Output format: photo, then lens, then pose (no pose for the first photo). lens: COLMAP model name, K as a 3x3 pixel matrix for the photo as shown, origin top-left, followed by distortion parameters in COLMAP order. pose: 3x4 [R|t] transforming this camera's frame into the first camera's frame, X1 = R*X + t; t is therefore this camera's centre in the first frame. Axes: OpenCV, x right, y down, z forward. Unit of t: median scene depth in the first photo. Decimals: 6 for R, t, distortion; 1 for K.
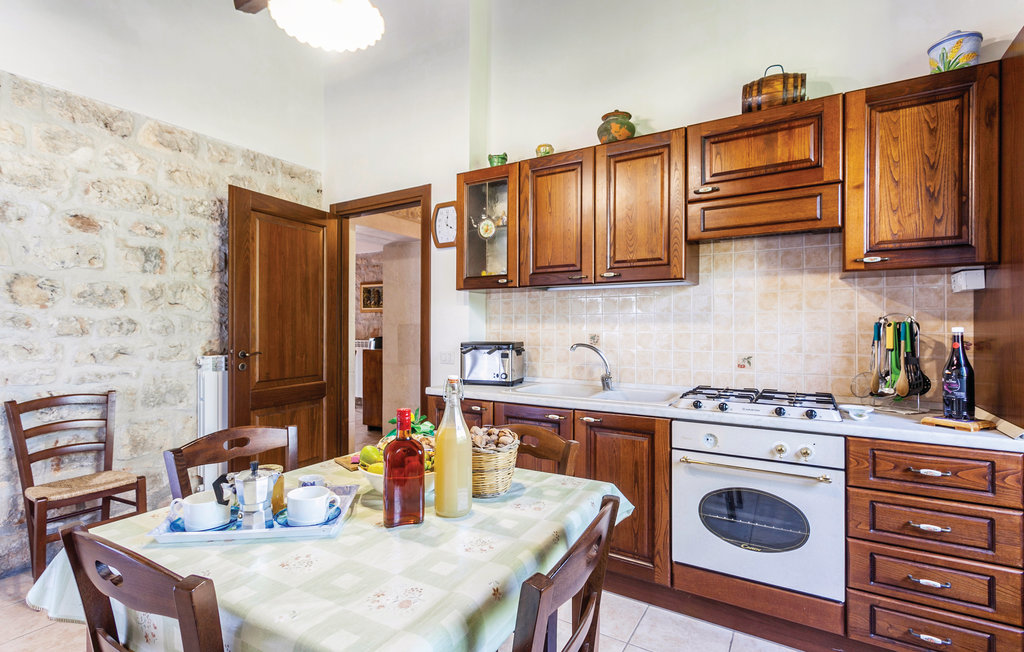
lens RADIAL K [[483.1, 0, 516.0], [0, 483.1, 326.3], [0, 0, 1]] dist [0.001952, -0.000144]
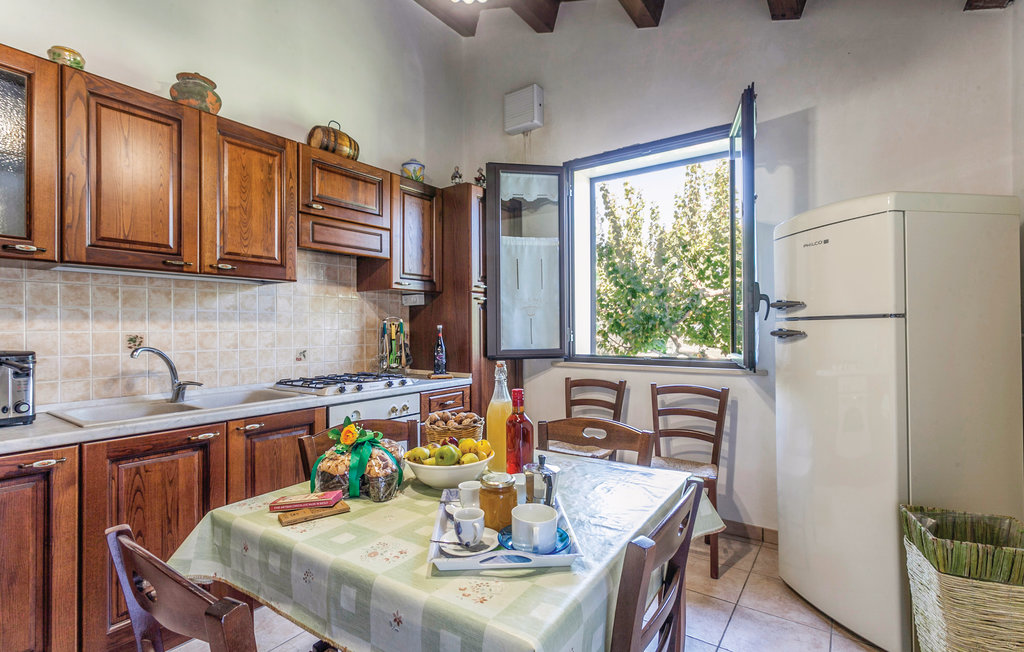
lens RADIAL K [[483.1, 0, 516.3], [0, 483.1, 325.7], [0, 0, 1]] dist [0.001952, -0.000144]
pose [[0.060407, -0.000537, 0.998174, -0.638384], [-0.001722, 0.999998, 0.000642, 0.000422], [-0.998172, -0.001757, 0.060406, 0.393438]]
